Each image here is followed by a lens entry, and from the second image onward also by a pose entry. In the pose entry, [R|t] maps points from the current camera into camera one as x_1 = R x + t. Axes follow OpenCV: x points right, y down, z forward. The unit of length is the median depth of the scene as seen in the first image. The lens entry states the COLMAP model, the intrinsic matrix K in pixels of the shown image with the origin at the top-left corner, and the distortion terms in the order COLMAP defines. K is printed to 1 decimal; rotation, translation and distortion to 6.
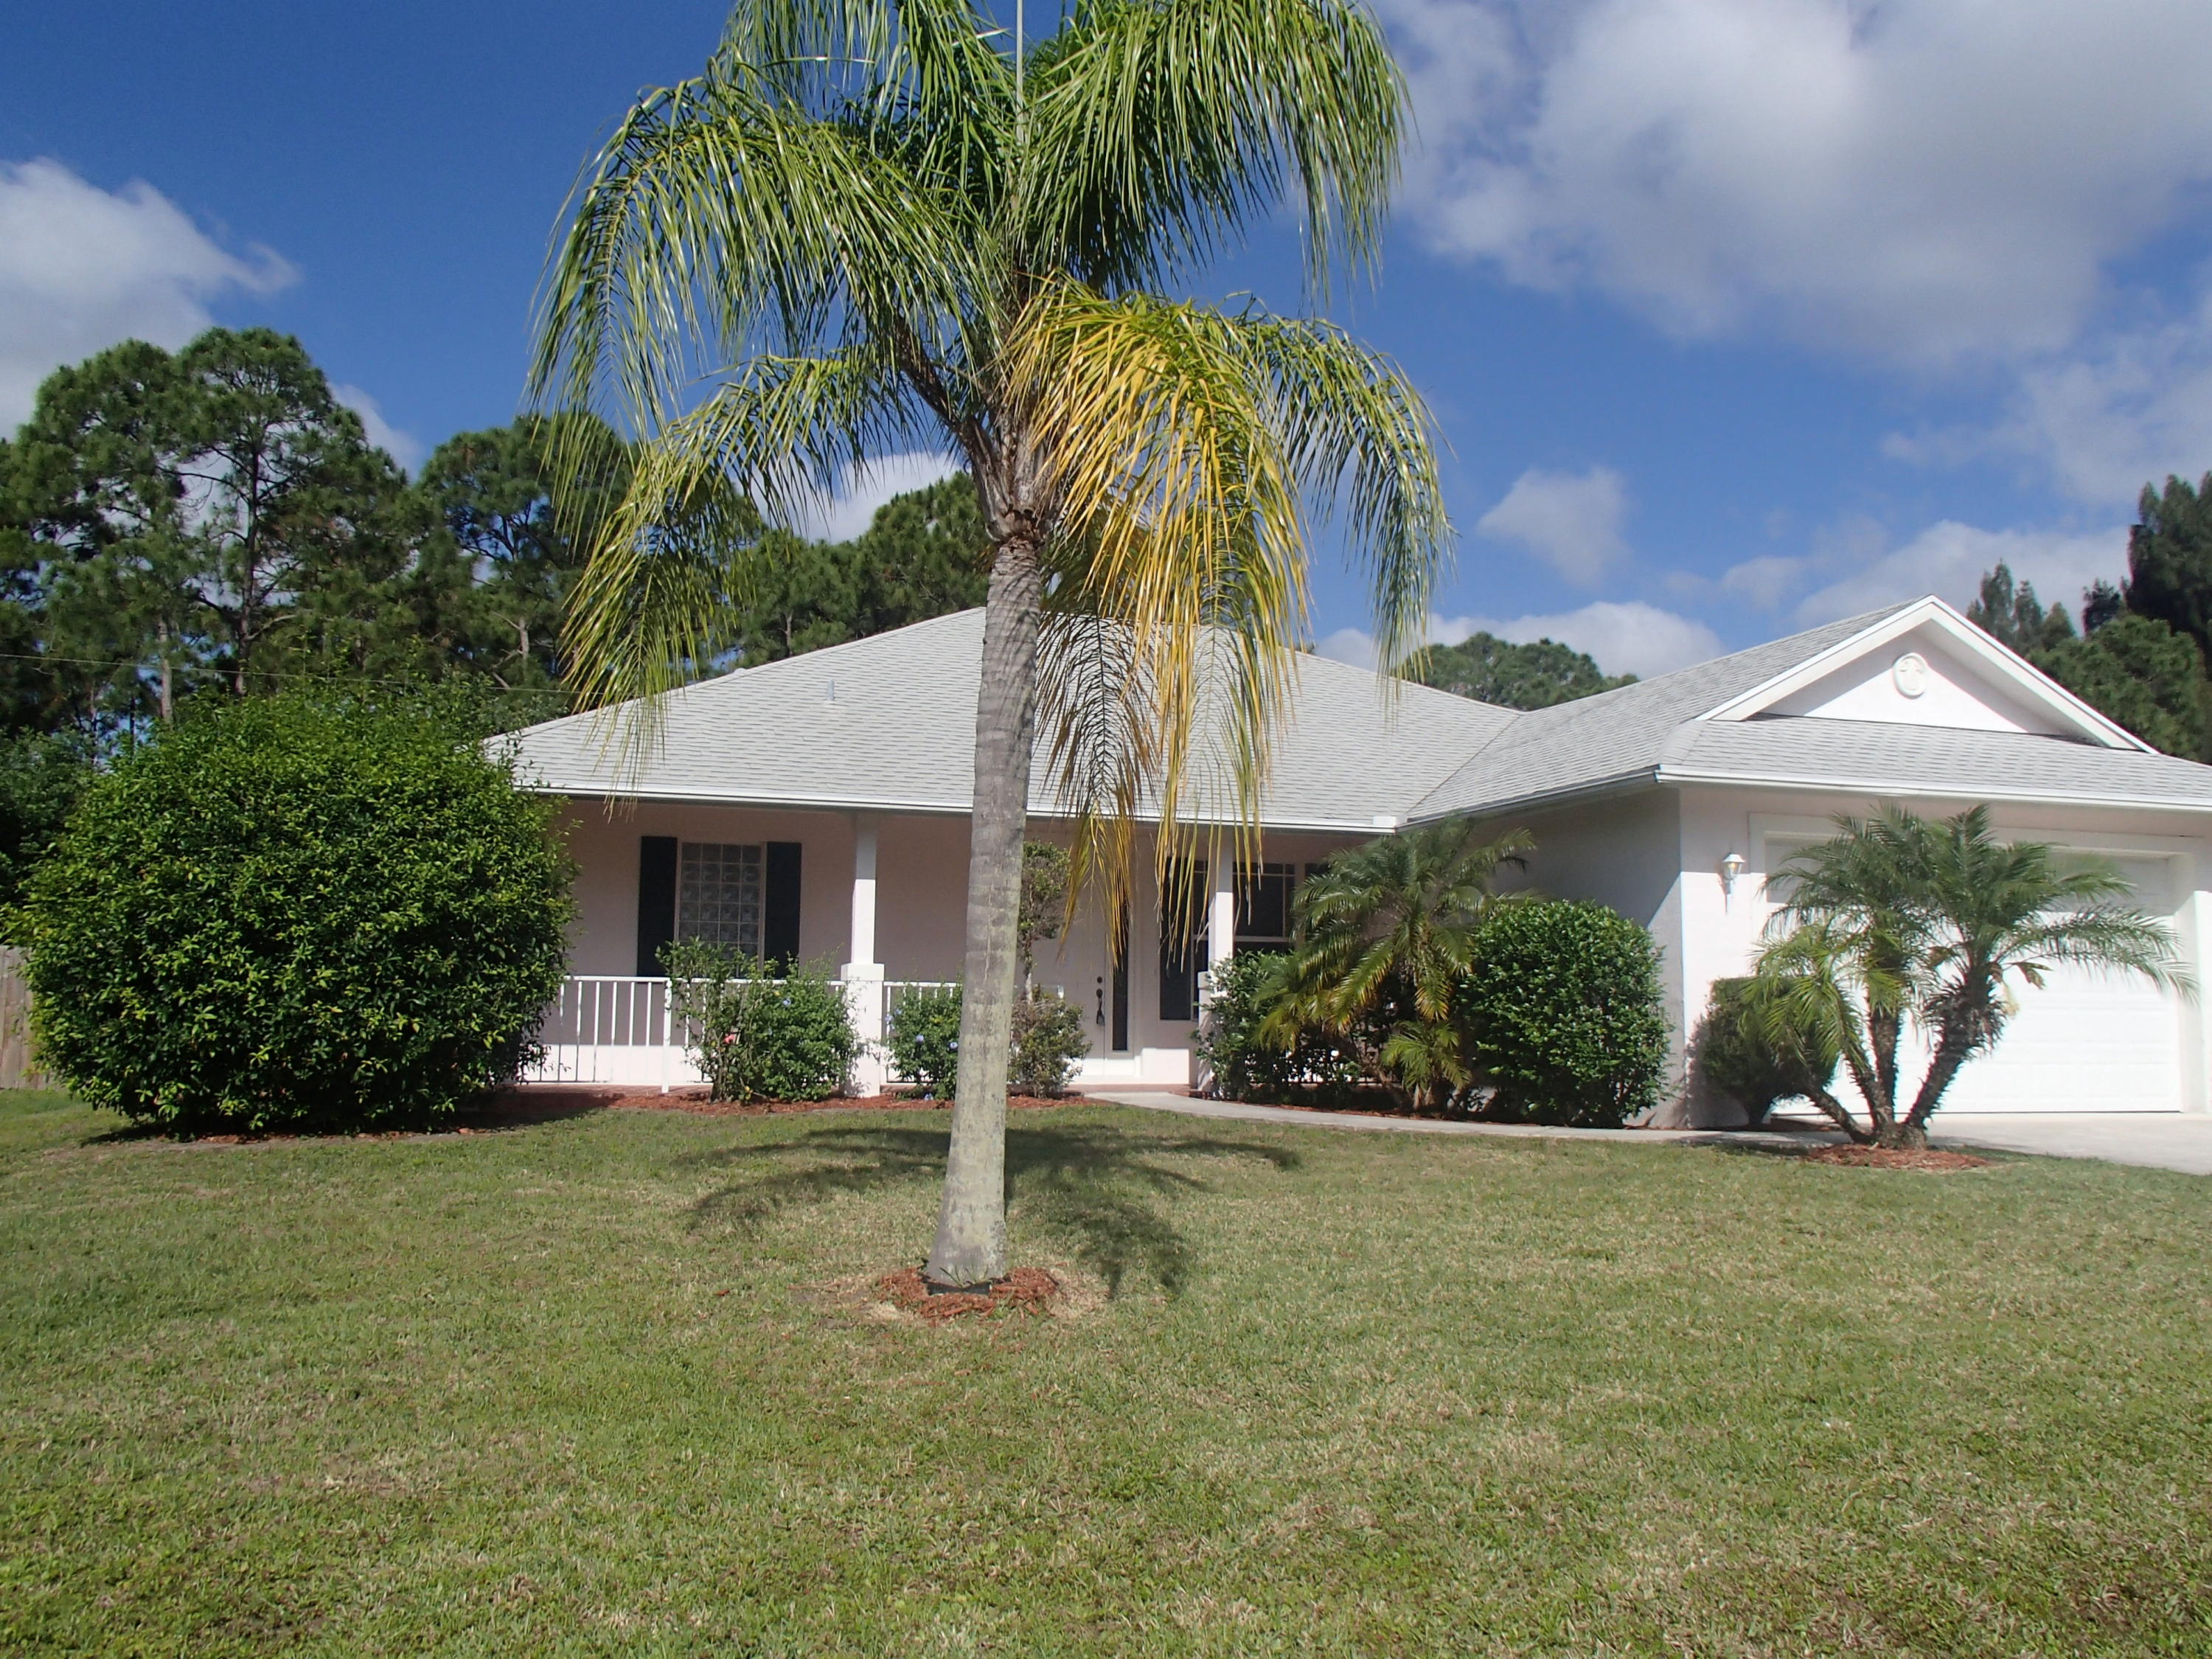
lens RADIAL K [[1823.2, 0, 1106.0], [0, 1823.2, 797.5], [0, 0, 1]] dist [-0.043303, -0.002732]
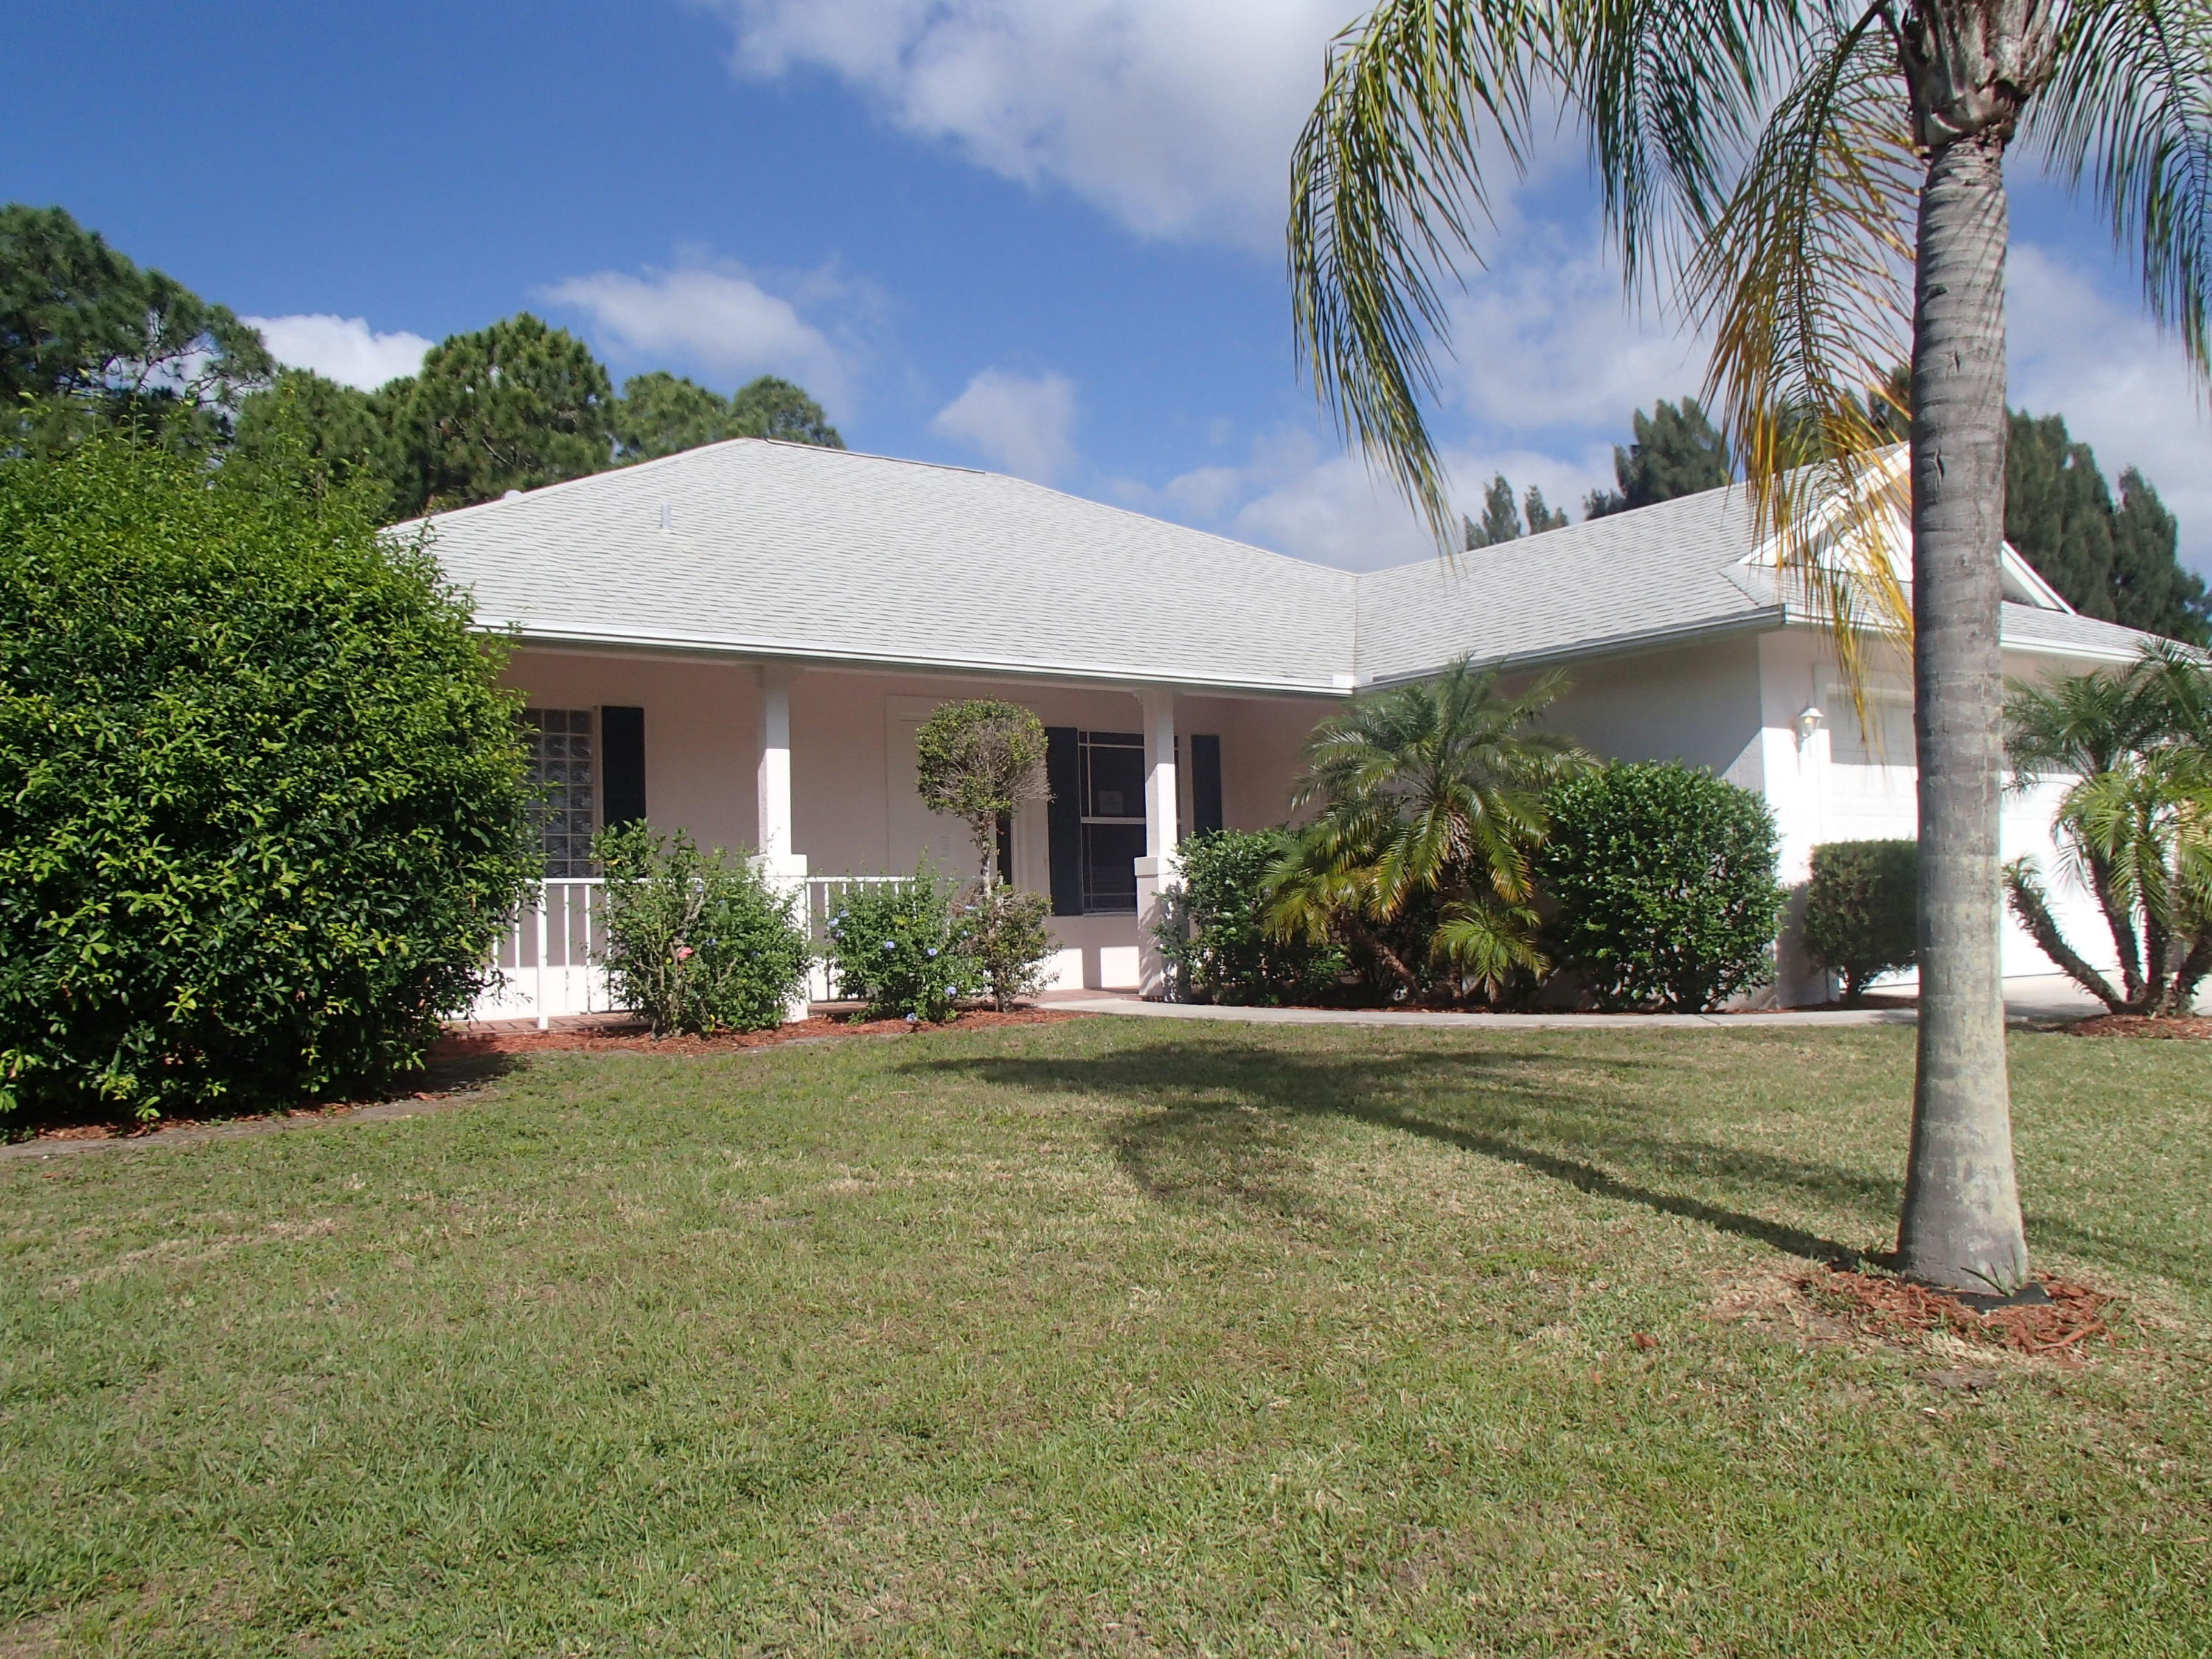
lens RADIAL K [[1832.3, 0, 1106.0], [0, 1832.3, 829.5], [0, 0, 1]] dist [-0.005981, -0.003413]
pose [[0.958387, -0.019971, 0.284773, -0.238831], [-0.000047, 0.997539, 0.070118, 0.025864], [-0.285472, -0.067214, 0.956027, 0.206048]]
